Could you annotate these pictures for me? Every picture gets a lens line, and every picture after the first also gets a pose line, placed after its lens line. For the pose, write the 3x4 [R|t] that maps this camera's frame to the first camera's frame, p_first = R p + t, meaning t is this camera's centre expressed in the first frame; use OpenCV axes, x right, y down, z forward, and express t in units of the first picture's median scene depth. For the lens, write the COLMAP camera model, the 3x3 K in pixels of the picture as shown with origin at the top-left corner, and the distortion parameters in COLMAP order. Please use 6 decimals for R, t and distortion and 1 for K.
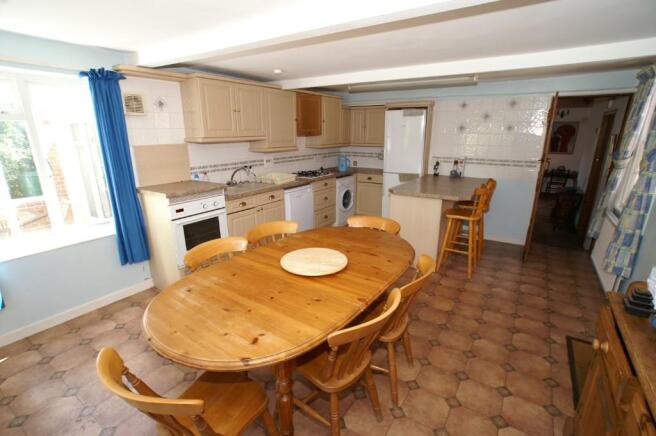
lens RADIAL K [[312.1, 0, 326.3], [0, 312.1, 228.7], [0, 0, 1]] dist [-0.074119, 0.033456]
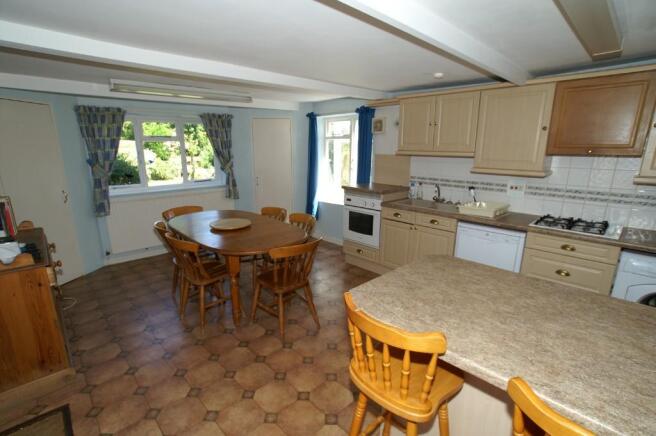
lens RADIAL K [[312.1, 0, 326.3], [0, 312.1, 228.7], [0, 0, 1]] dist [-0.074119, 0.033456]
pose [[-0.208208, 0.251741, -0.945133, 0.863110], [-0.292486, 0.906067, 0.305769, -0.319868], [0.933328, 0.340102, -0.115019, 1.023878]]
